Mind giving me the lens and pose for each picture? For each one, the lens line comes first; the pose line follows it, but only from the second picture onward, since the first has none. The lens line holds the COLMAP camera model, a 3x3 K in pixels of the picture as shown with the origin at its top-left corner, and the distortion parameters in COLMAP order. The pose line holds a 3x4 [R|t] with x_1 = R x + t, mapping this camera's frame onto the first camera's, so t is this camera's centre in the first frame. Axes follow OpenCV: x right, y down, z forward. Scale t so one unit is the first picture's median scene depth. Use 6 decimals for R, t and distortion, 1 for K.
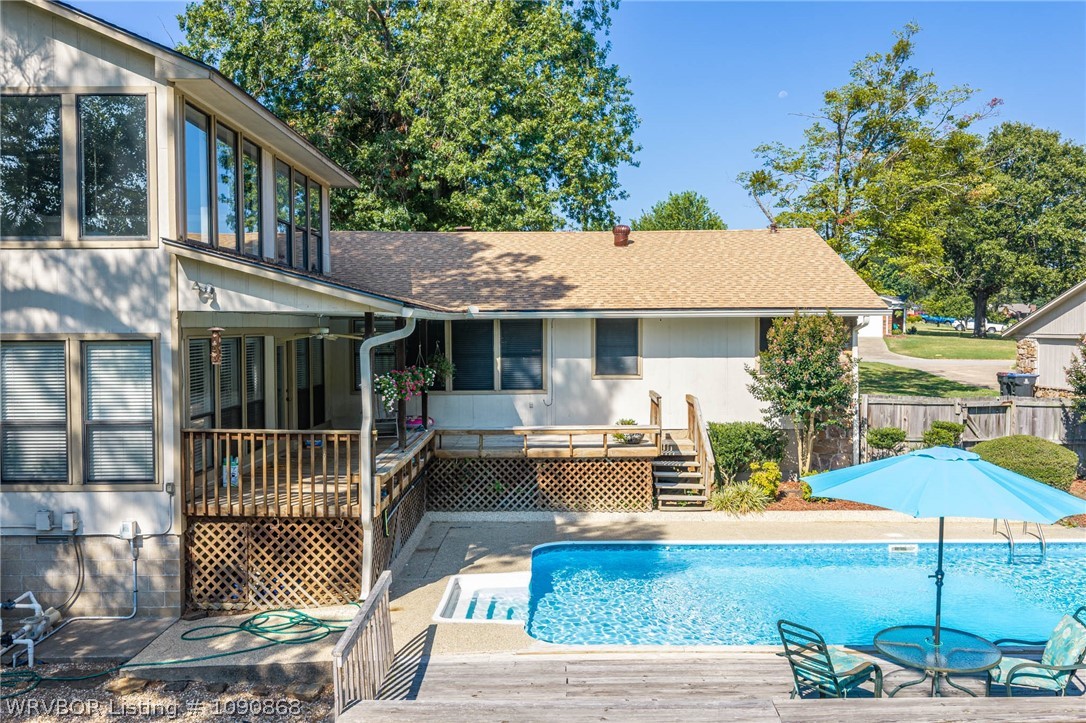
lens RADIAL K [[904.8, 0, 543.0], [0, 904.8, 361.5], [0, 0, 1]] dist [-0.003399, -0.006154]
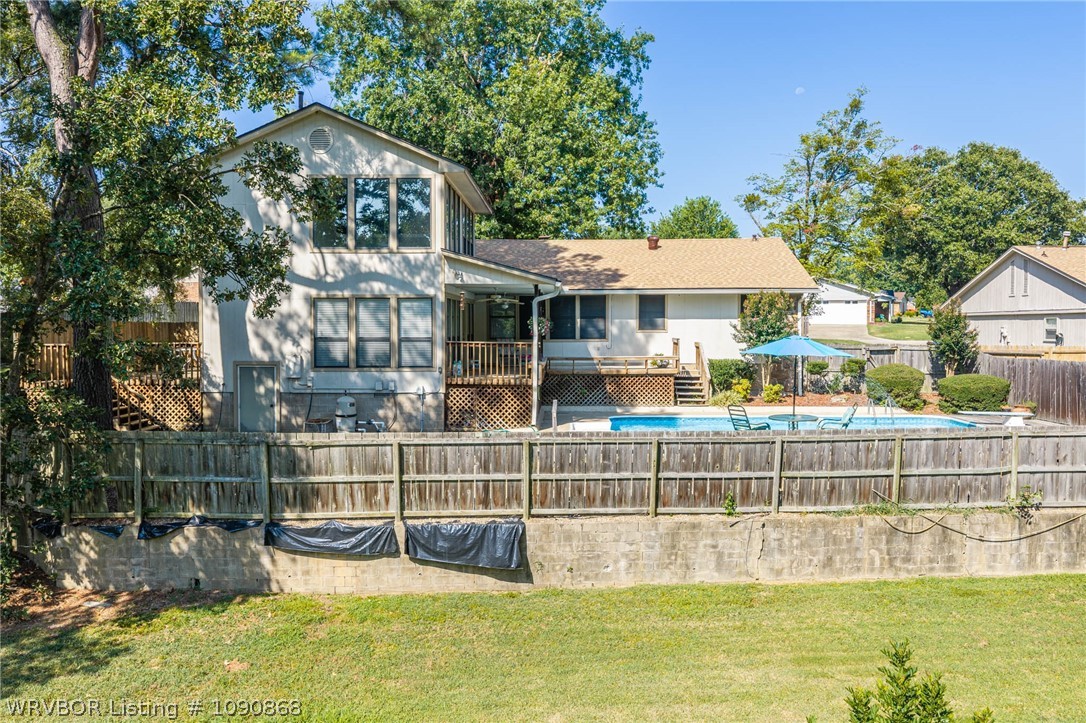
lens RADIAL K [[904.8, 0, 543.0], [0, 904.8, 361.5], [0, 0, 1]] dist [-0.003399, -0.006154]
pose [[0.999844, 0.004457, -0.017118, -0.085883], [-0.004410, 0.999986, 0.002797, 0.068627], [0.017130, -0.002722, 0.999850, -0.626230]]
